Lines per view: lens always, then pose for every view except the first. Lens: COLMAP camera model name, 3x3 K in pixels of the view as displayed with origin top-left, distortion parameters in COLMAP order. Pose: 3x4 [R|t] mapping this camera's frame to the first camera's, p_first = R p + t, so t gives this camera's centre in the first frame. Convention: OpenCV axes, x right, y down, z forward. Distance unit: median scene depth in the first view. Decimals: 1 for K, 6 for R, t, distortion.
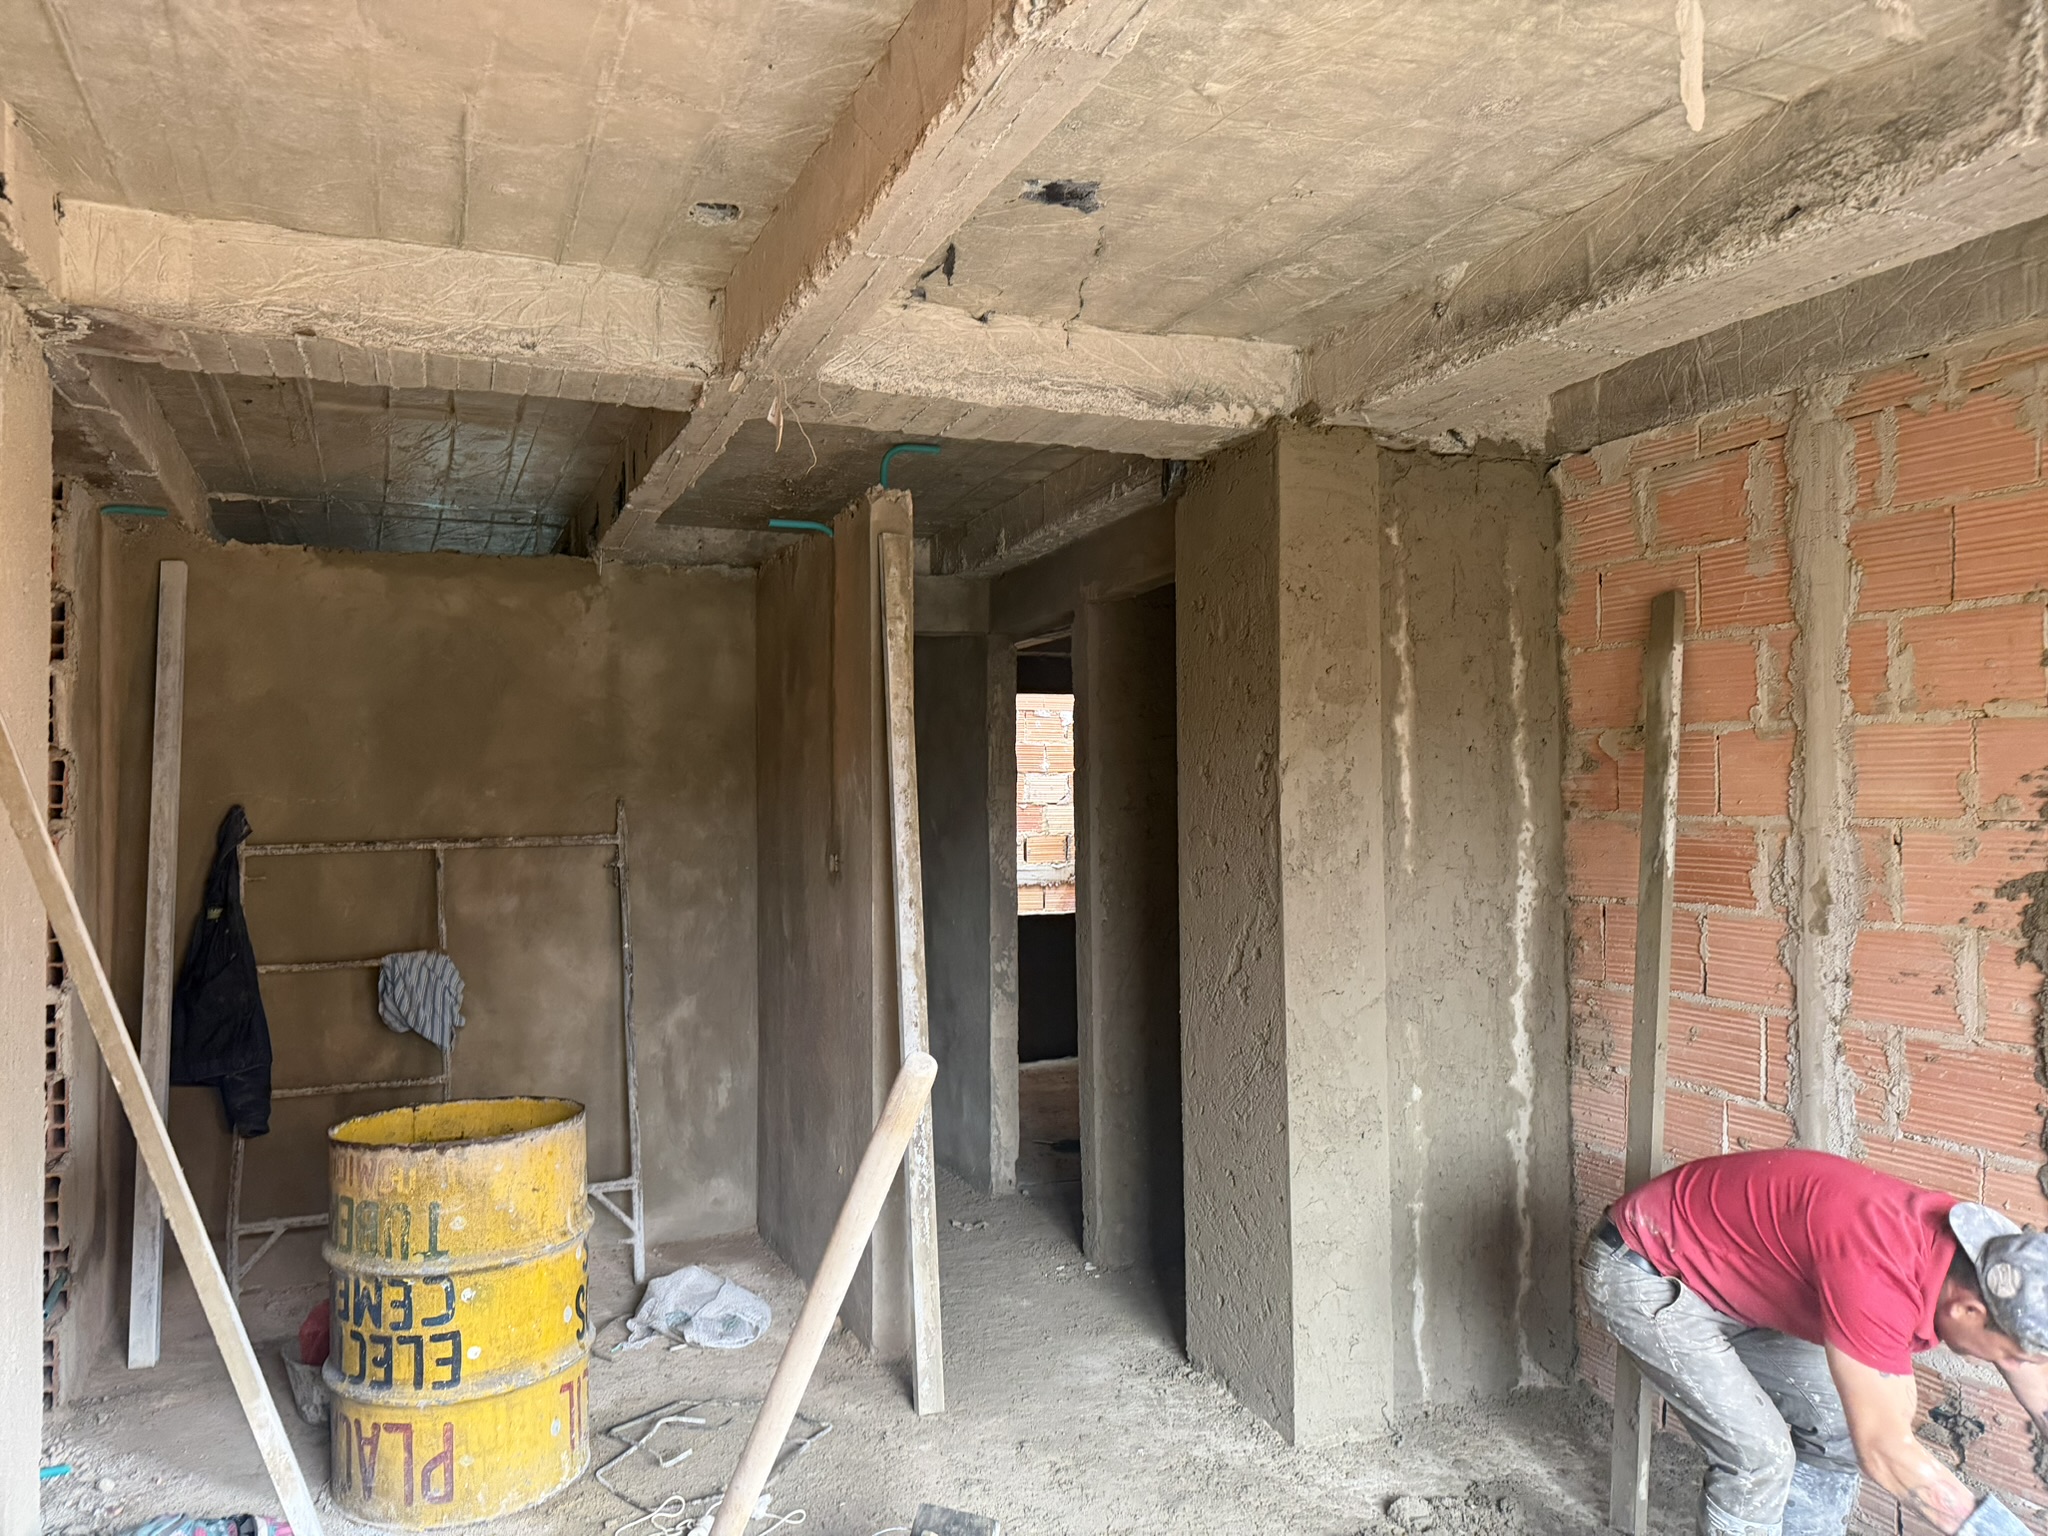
lens RADIAL K [[1429.3, 0, 972.6], [0, 1429.3, 773.7], [0, 0, 1]] dist [0.001402, -0.025644]
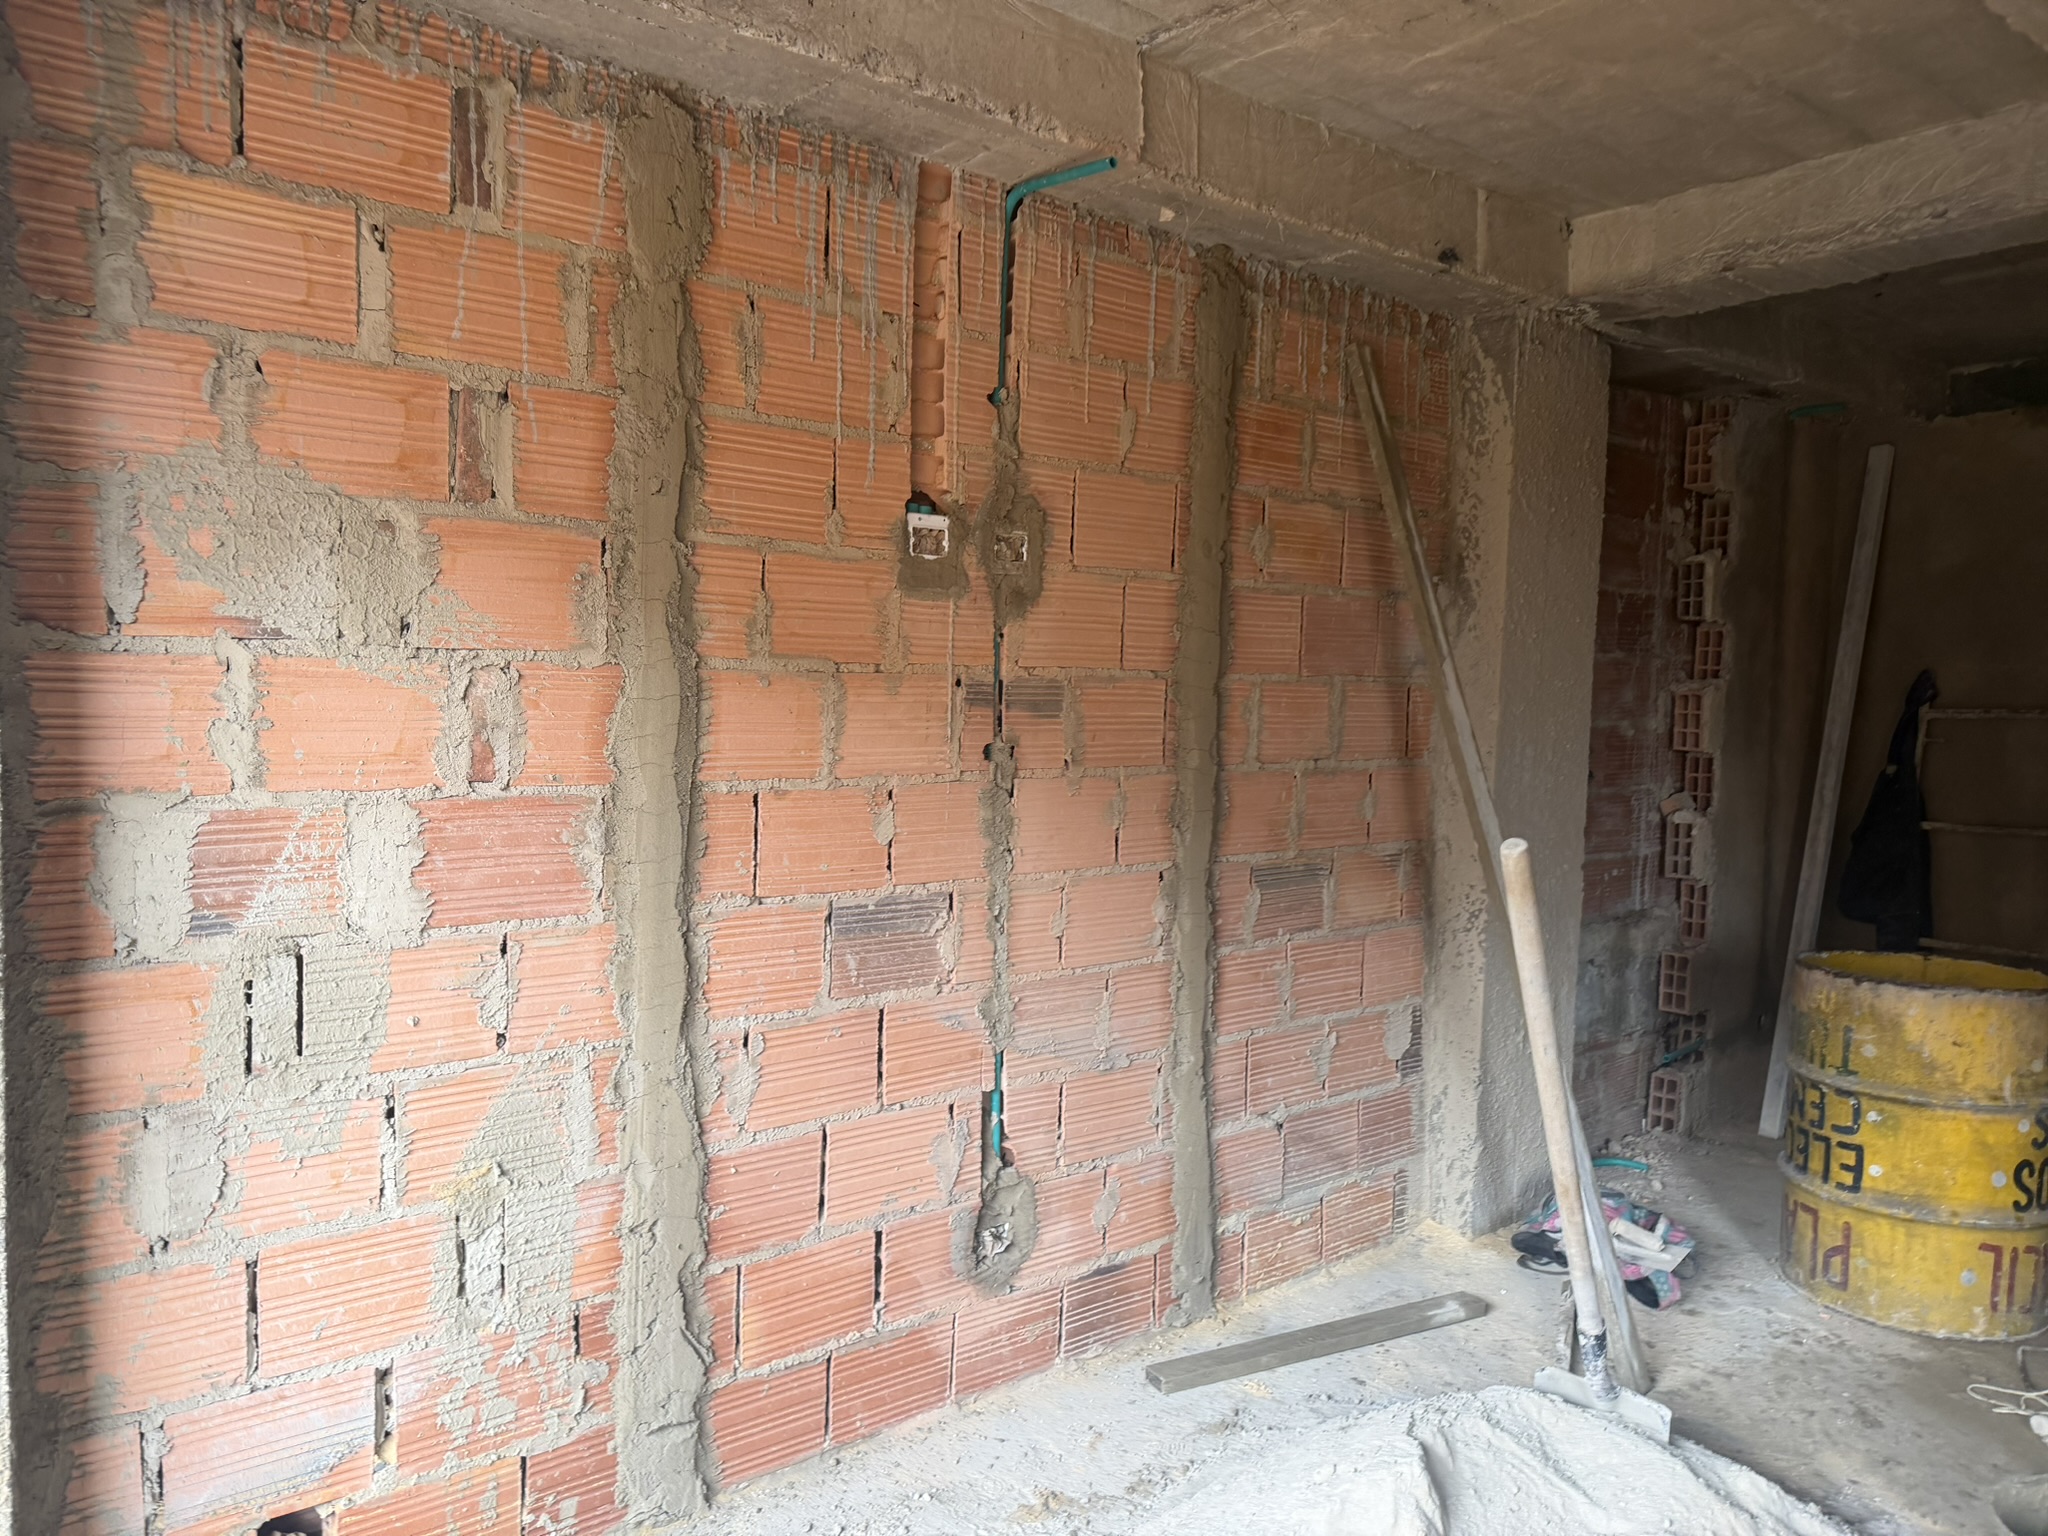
lens RADIAL K [[1429.3, 0, 972.6], [0, 1429.3, 773.7], [0, 0, 1]] dist [0.001402, -0.025644]
pose [[0.260360, 0.076297, -0.962492, 0.498491], [0.011706, 0.996550, 0.082163, 0.005605], [0.965441, -0.032659, 0.258569, 0.061884]]
